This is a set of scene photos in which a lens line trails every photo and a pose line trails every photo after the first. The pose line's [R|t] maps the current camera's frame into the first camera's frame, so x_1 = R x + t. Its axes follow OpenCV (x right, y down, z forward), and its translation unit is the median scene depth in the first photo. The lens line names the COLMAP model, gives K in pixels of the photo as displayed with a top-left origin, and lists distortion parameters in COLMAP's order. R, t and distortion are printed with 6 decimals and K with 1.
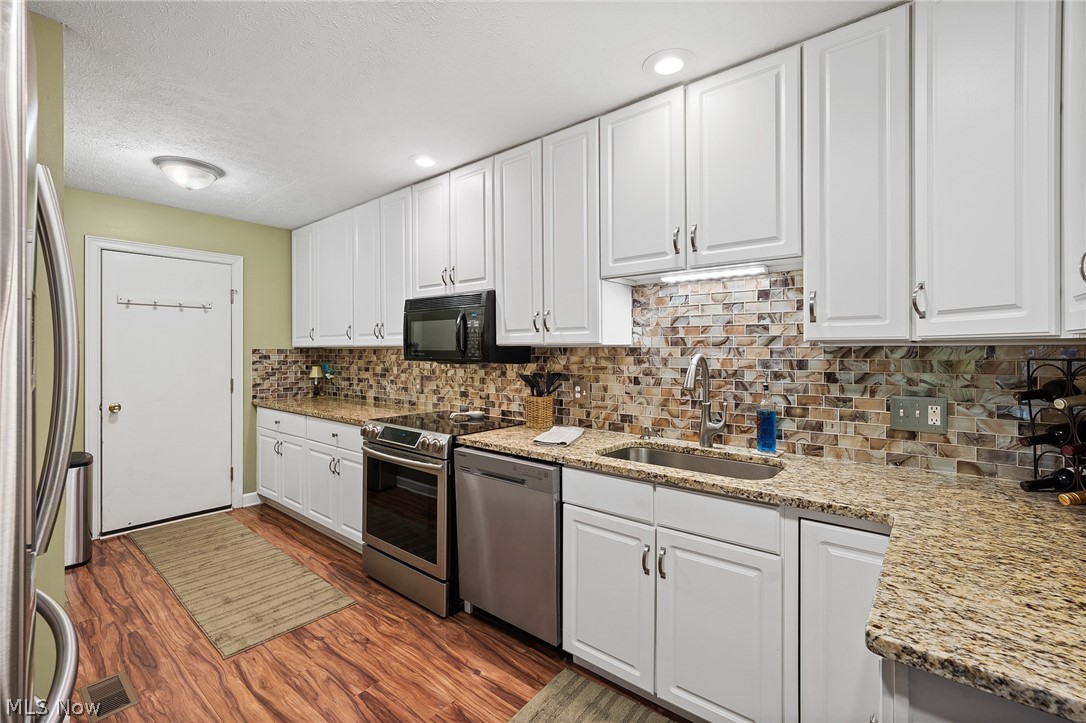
lens RADIAL K [[486.5, 0, 585.5], [0, 486.5, 347.9], [0, 0, 1]] dist [-0.010546, 0.003316]
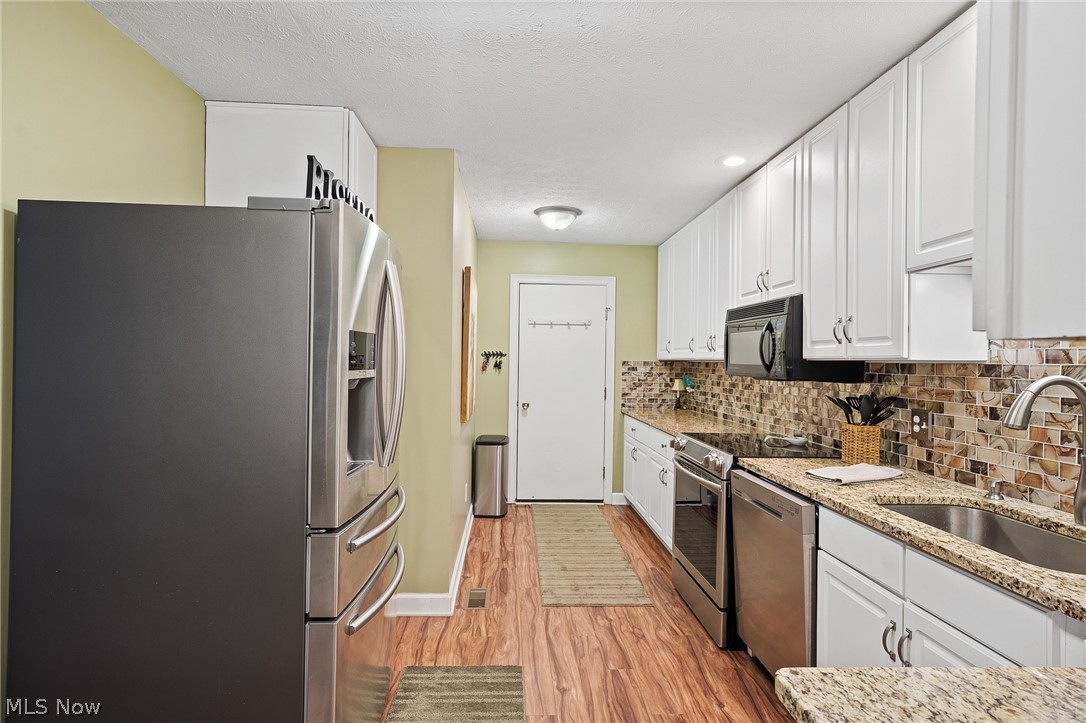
lens RADIAL K [[592.5, 0, 544.2], [0, 592.5, 359.2], [0, 0, 1]] dist [0.004552, 0.002083]
pose [[0.664866, 0.009229, -0.746905, 0.318288], [-0.012959, 0.999916, 0.000820, -0.000925], [0.746850, 0.009134, 0.664930, -0.026212]]
